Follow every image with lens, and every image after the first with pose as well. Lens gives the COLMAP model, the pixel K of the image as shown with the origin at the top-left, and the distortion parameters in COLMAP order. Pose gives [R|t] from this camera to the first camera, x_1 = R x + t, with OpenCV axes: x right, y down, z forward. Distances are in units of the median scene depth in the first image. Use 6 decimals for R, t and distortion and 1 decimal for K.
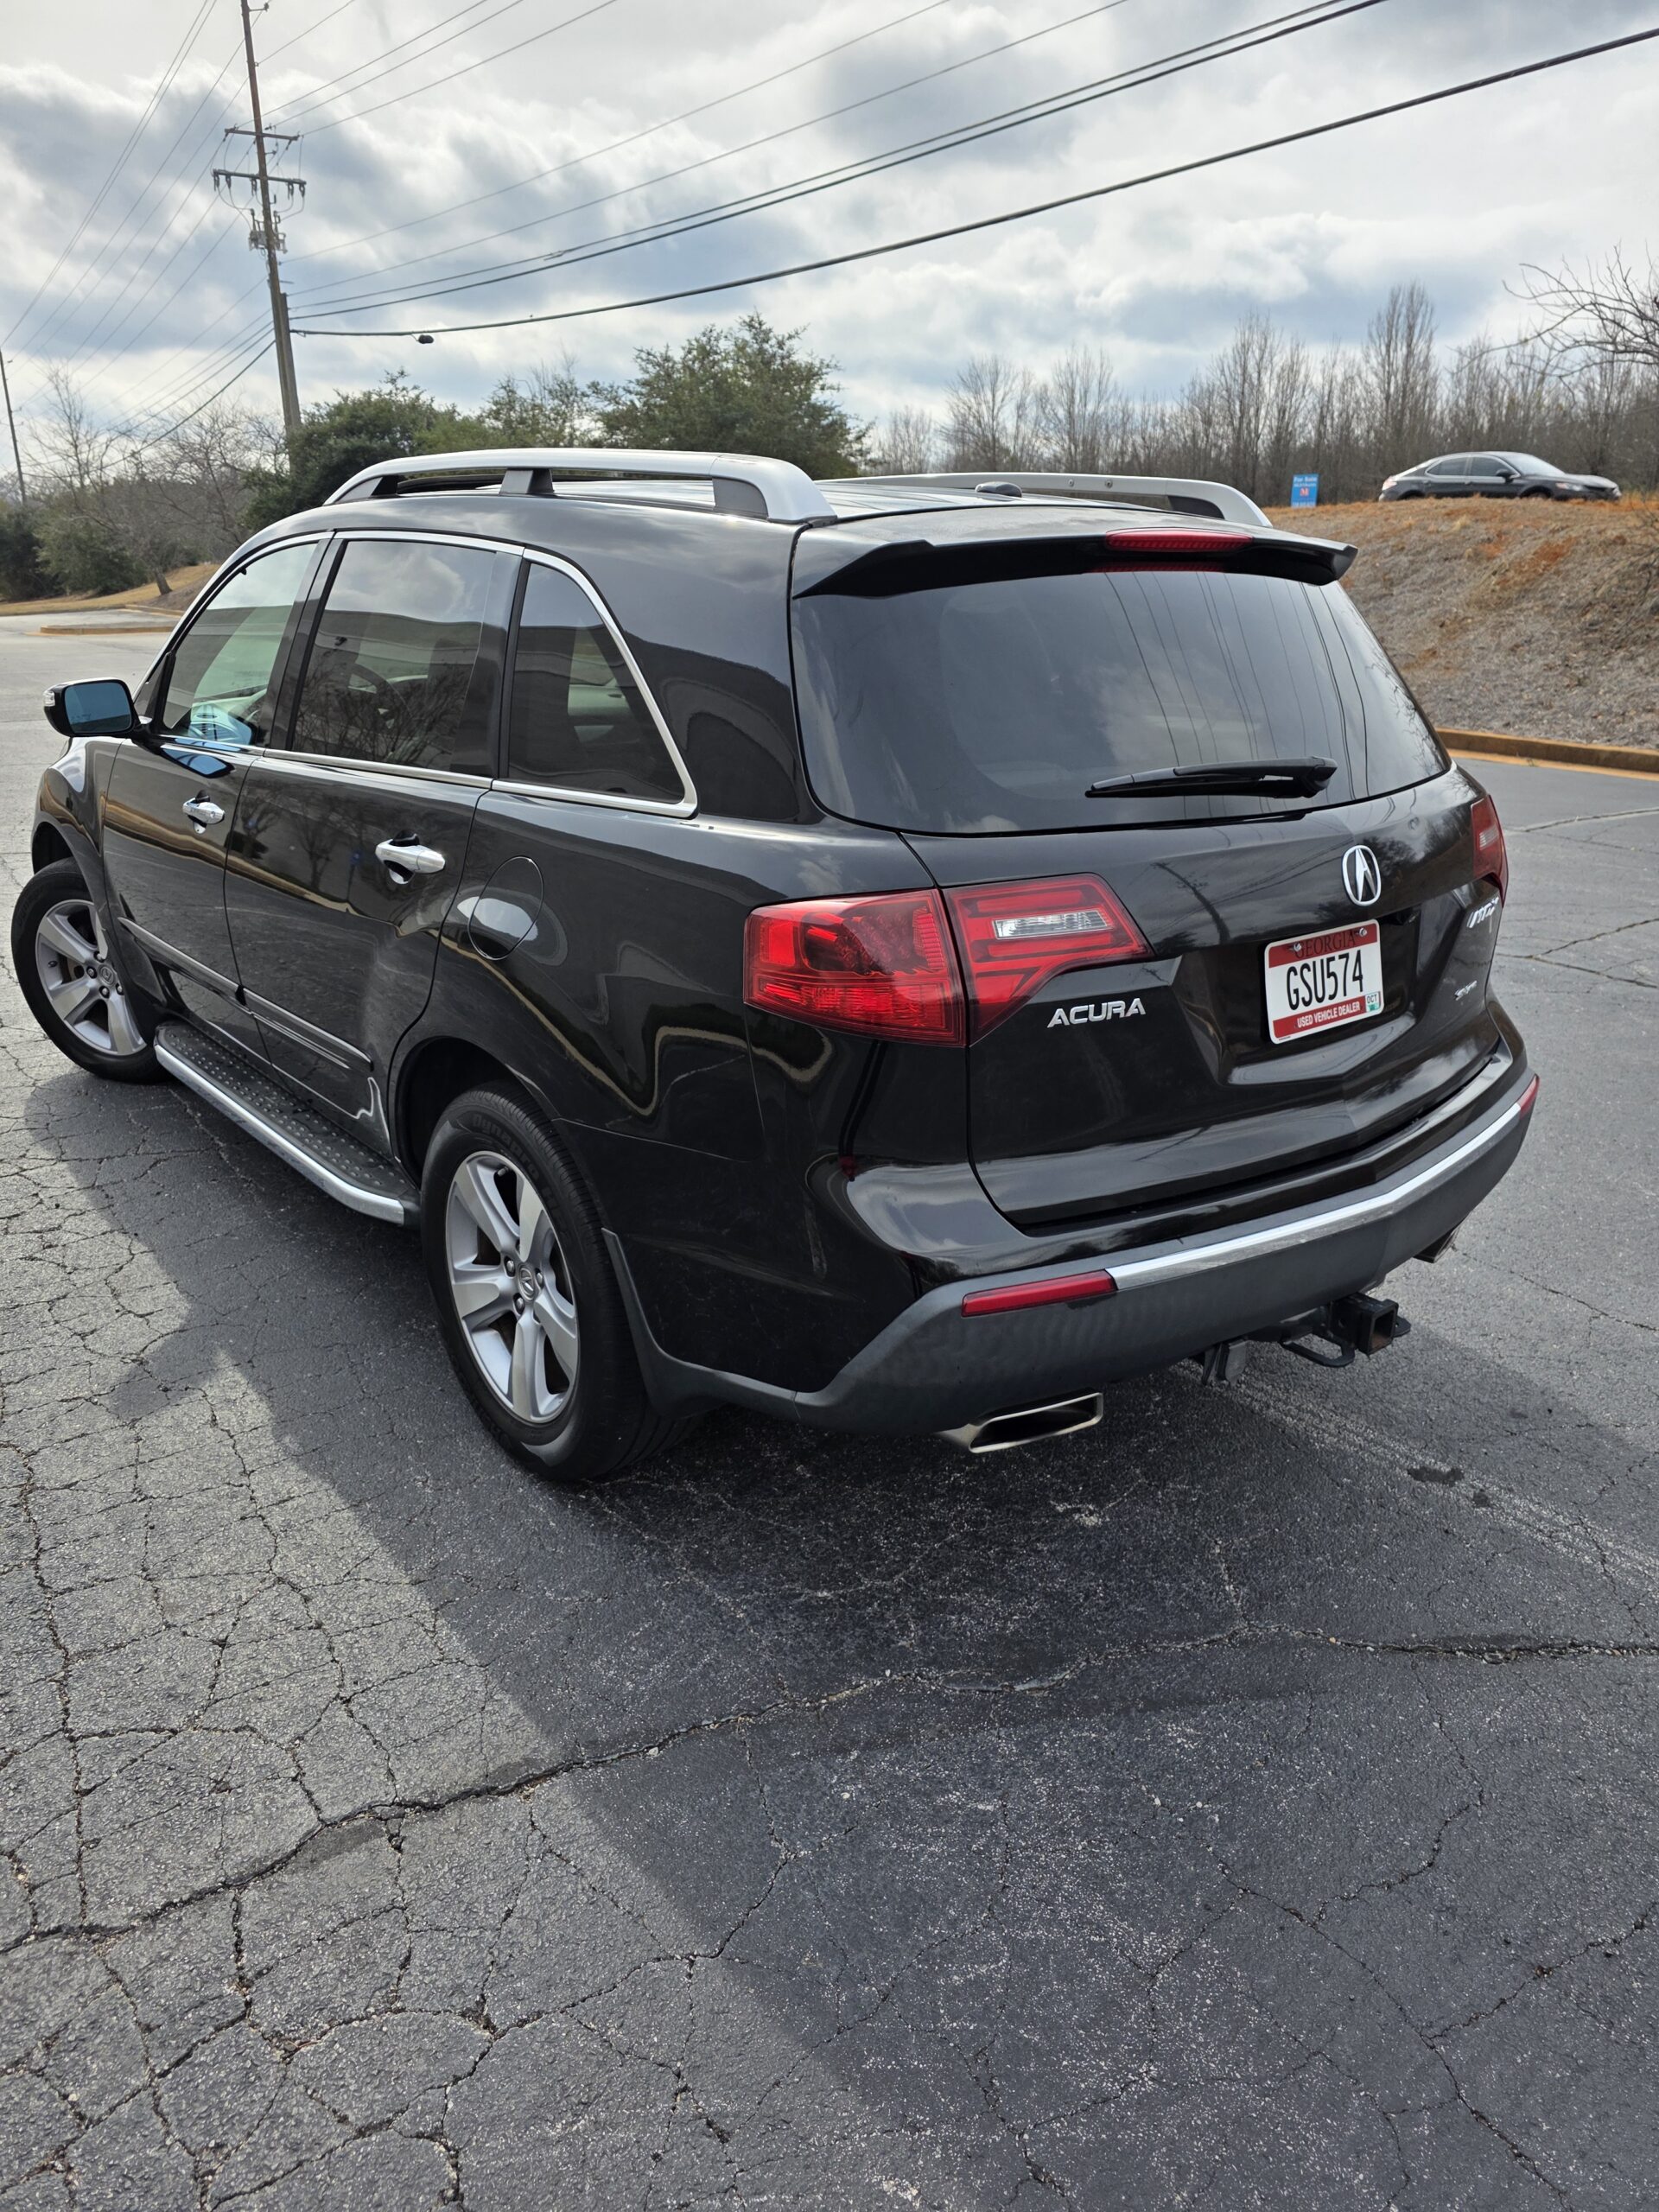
lens RADIAL K [[1508.4, 0, 850.1], [0, 1508.4, 1106.4], [0, 0, 1]] dist [0.049098, -0.043633]
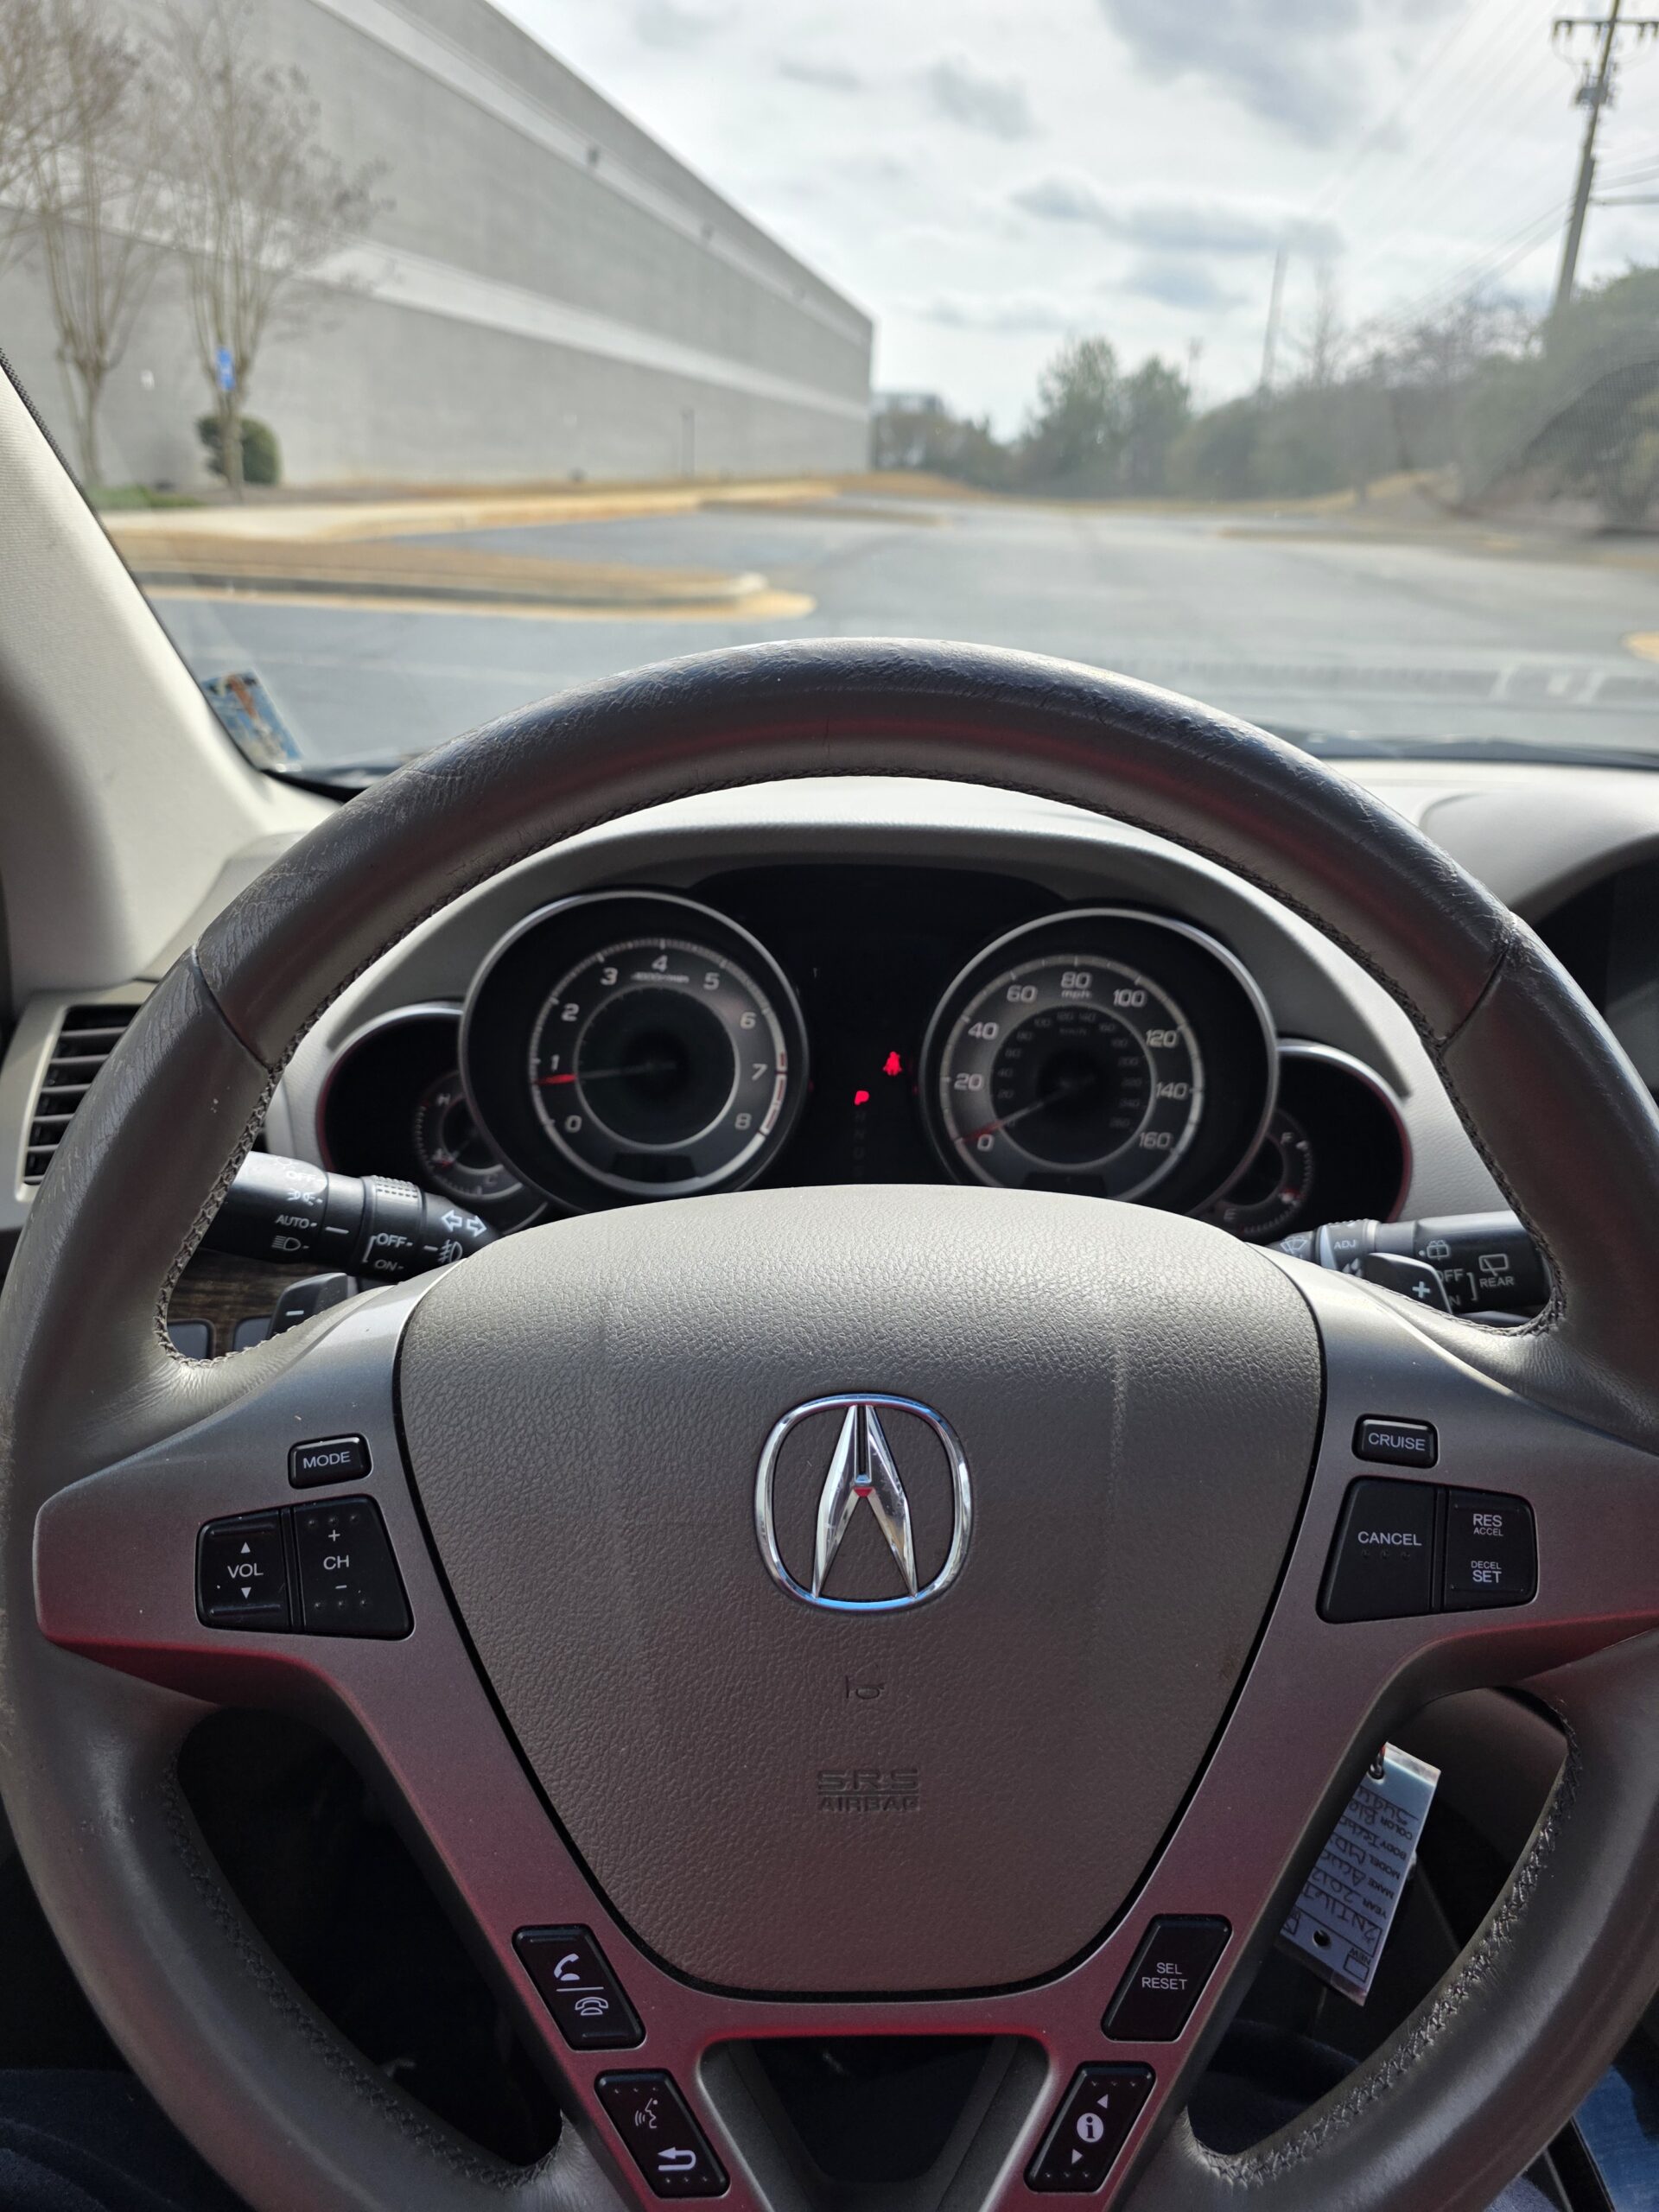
lens RADIAL K [[1546.6, 0, 841.0], [0, 1546.6, 1098.0], [0, 0, 1]] dist [-0.001785, -0.010104]
pose [[0.755181, 0.281366, -0.592060, -0.575652], [-0.257062, 0.957965, 0.127369, -0.519305], [0.603010, 0.056010, 0.795765, 1.657193]]
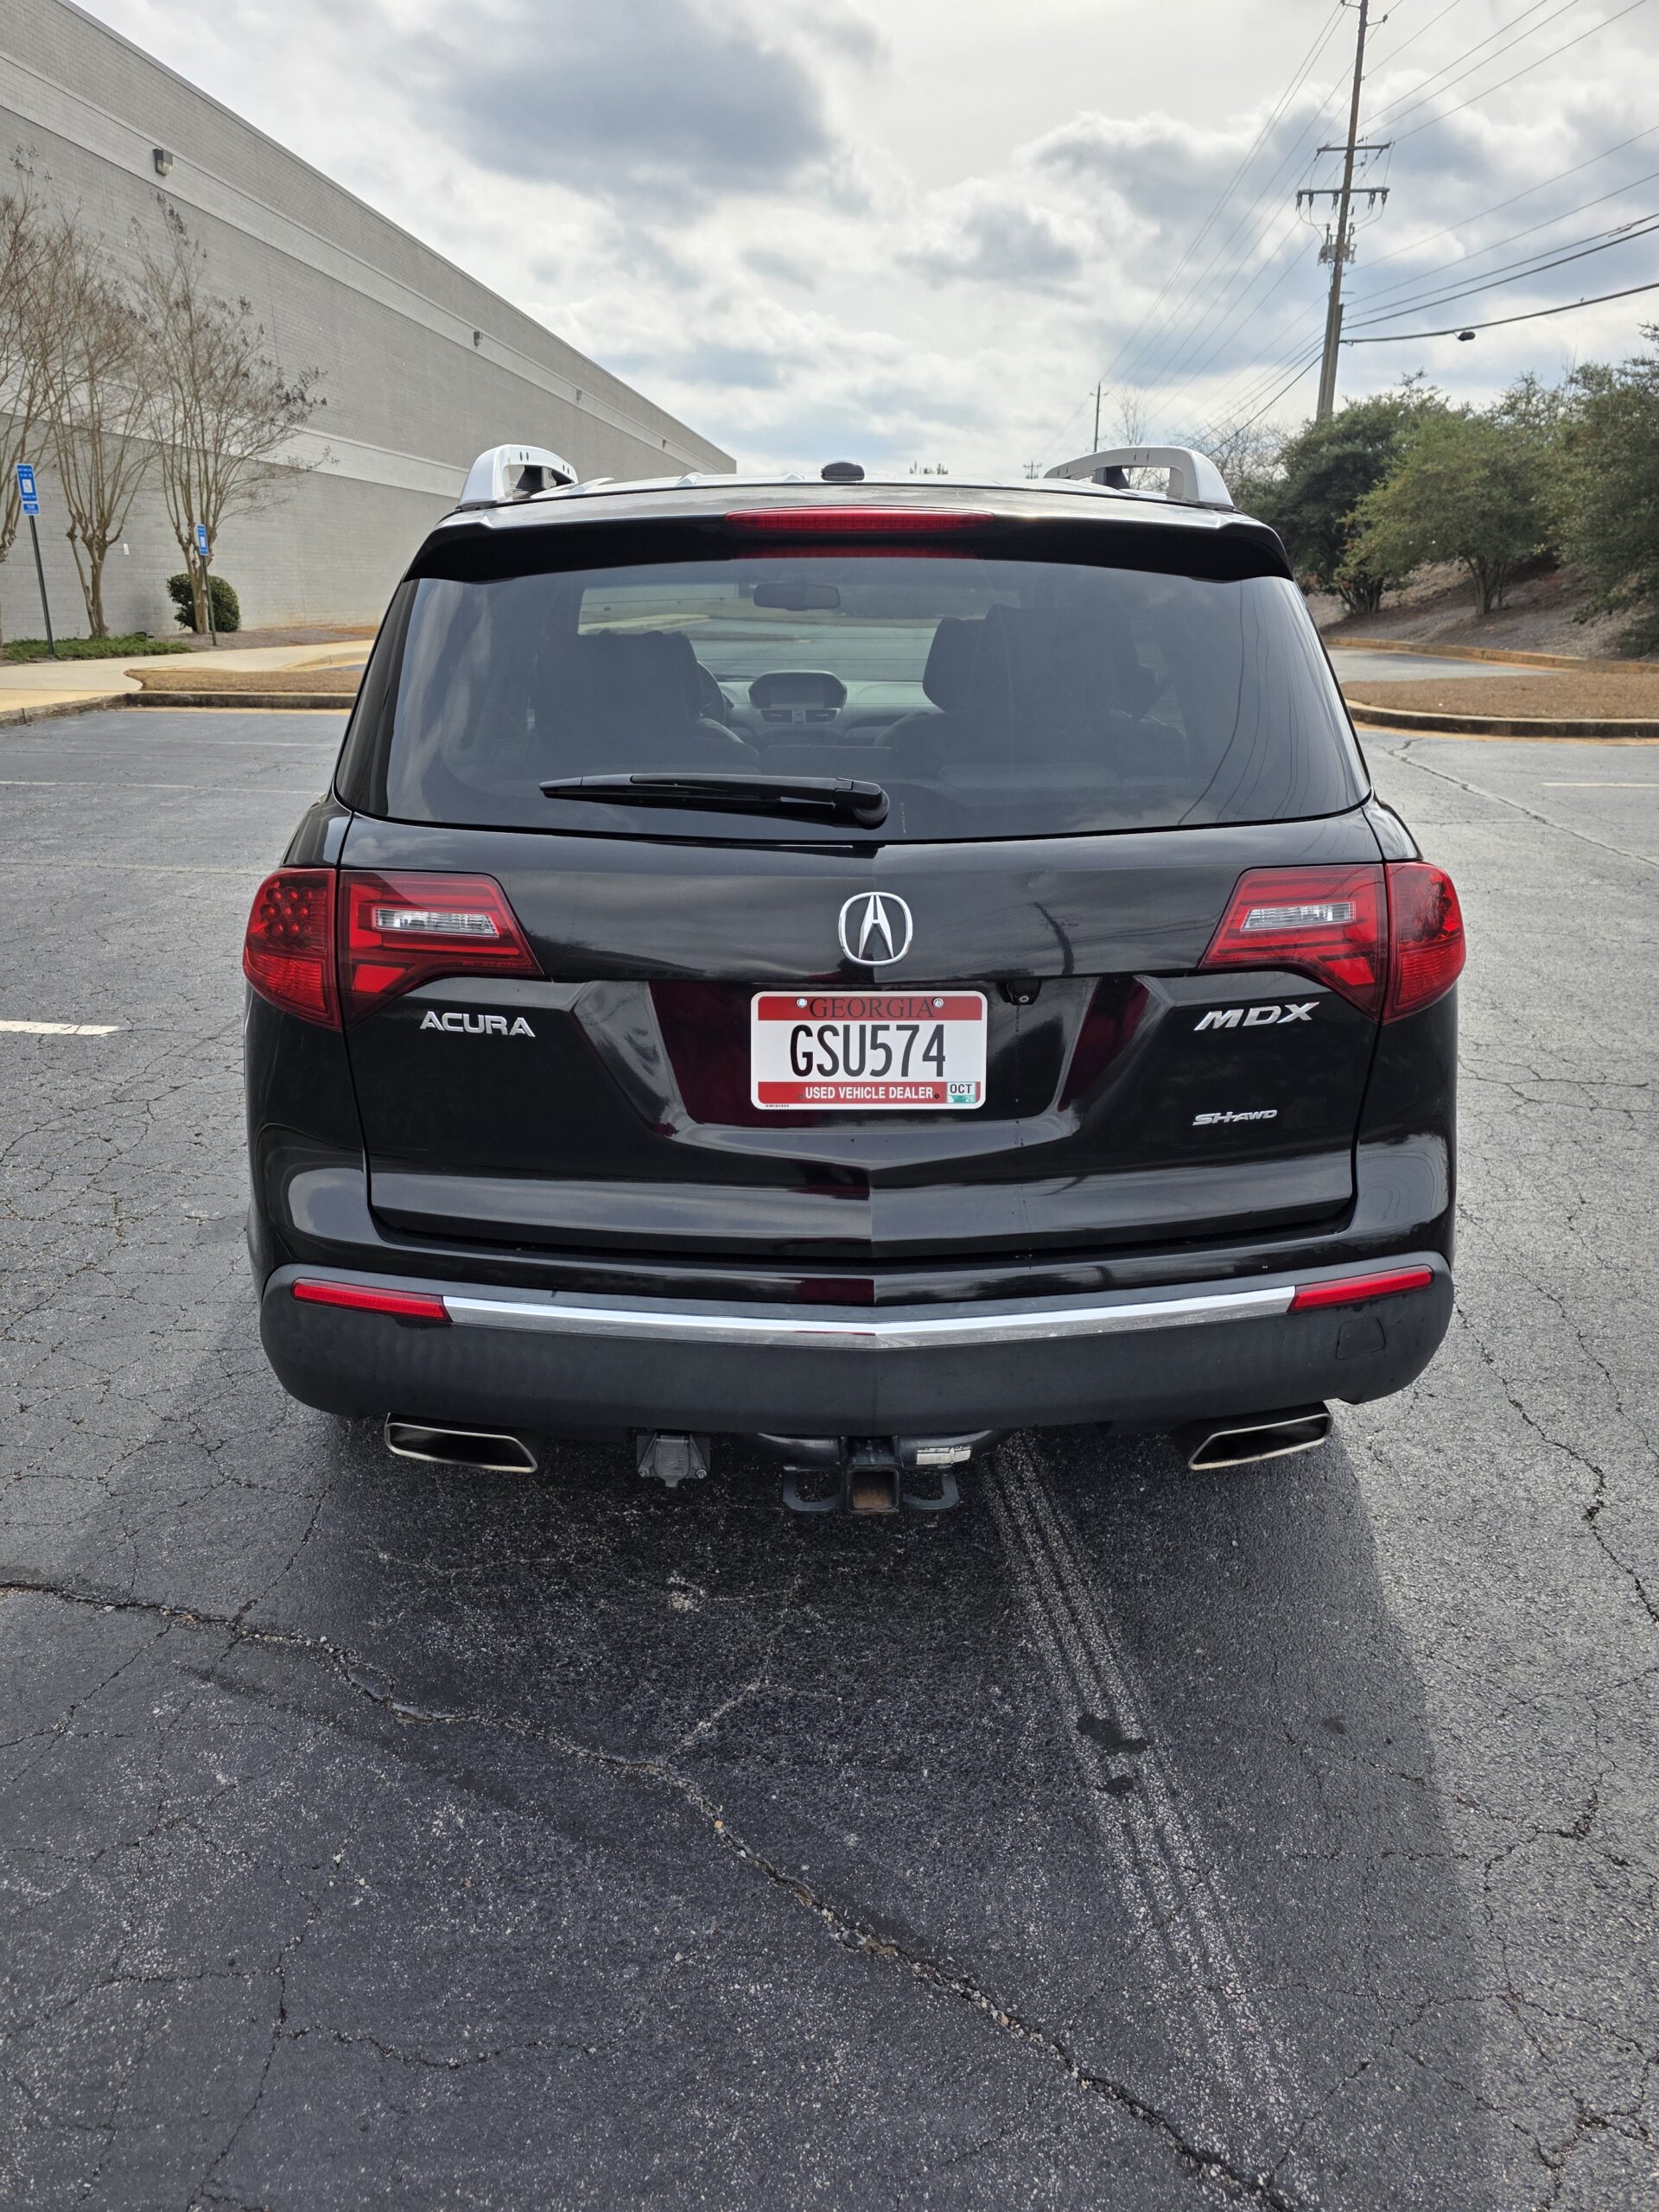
lens RADIAL K [[1524.8, 0, 810.7], [0, 1524.8, 1087.5], [0, 0, 1]] dist [0.050563, -0.044100]
pose [[0.792743, 0.191856, -0.578576, 0.760750], [-0.203134, 0.978070, 0.046002, -0.094176], [0.574714, 0.081061, 0.814330, 0.302643]]
